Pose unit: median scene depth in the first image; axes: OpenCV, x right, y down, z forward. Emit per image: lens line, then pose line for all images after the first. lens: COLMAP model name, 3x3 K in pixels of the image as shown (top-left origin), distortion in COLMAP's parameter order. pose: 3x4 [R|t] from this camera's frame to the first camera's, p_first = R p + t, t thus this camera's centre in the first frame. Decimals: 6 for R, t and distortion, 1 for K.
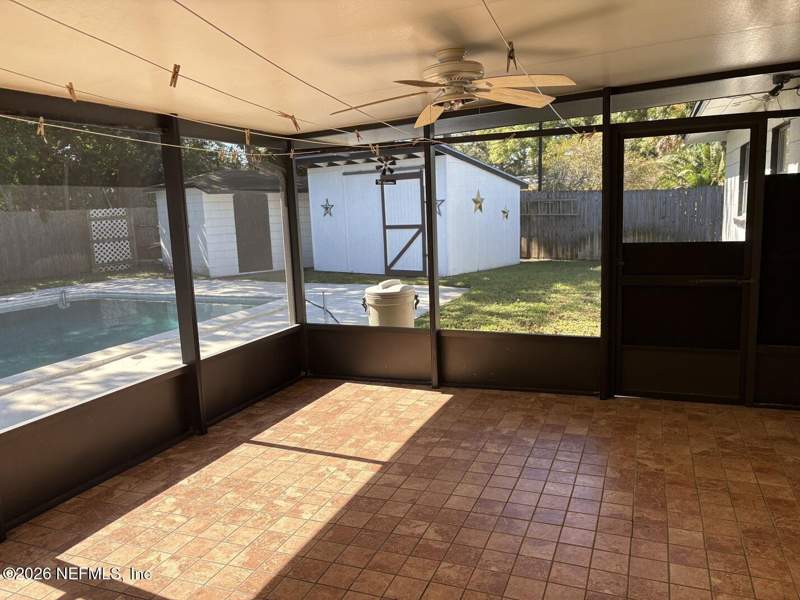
lens RADIAL K [[609.1, 0, 400.0], [0, 609.1, 300.0], [0, 0, 1]] dist [0.000497, -0.004015]
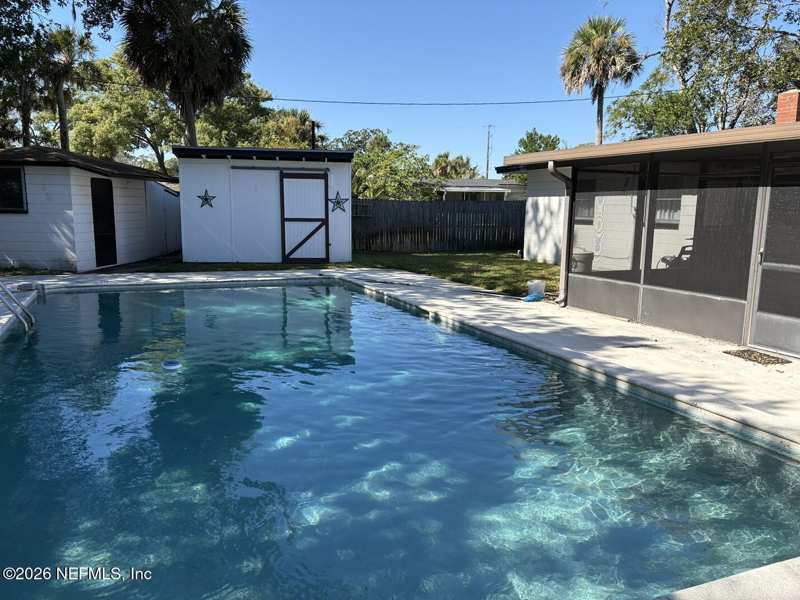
lens RADIAL K [[609.1, 0, 400.0], [0, 609.1, 300.0], [0, 0, 1]] dist [0.000497, -0.004015]
pose [[0.693076, -0.070177, 0.717441, -0.684906], [0.066054, 0.997246, 0.033735, 0.003151], [-0.717832, 0.024009, 0.695802, 0.076865]]
